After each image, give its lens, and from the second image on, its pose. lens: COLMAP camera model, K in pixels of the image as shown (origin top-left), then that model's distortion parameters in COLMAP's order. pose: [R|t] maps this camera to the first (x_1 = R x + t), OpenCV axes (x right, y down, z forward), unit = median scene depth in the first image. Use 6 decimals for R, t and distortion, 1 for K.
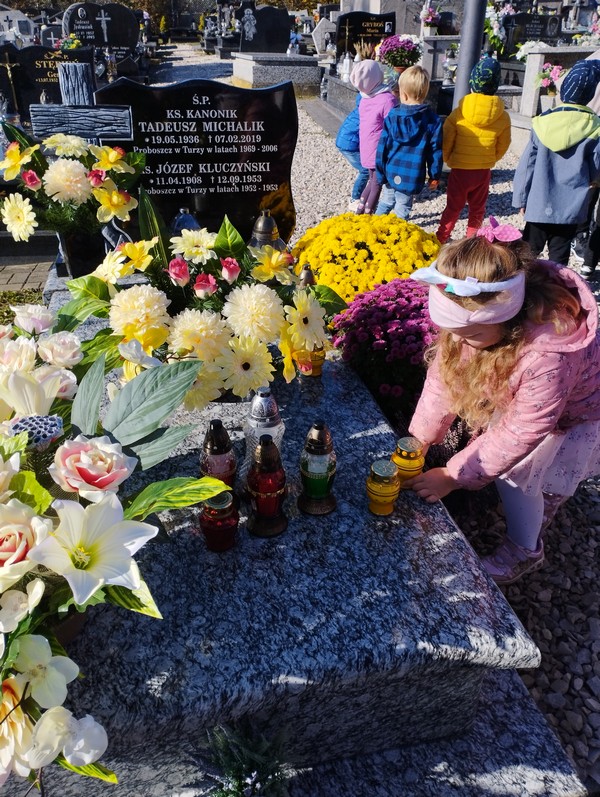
lens RADIAL K [[655.8, 0, 299.9], [0, 655.8, 406.1], [0, 0, 1]] dist [0.083456, -0.098665]
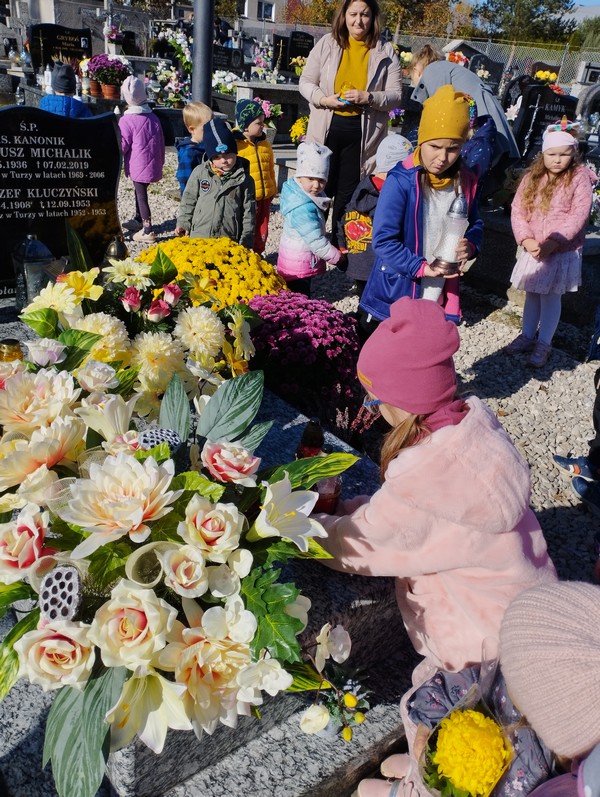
lens RADIAL K [[650.3, 0, 300.7], [0, 650.3, 407.3], [0, 0, 1]] dist [0.104840, -0.132410]
pose [[0.899989, -0.125007, 0.417603, -0.402040], [0.130472, 0.991330, 0.015566, -0.006082], [-0.415929, 0.040476, 0.908496, -0.096881]]
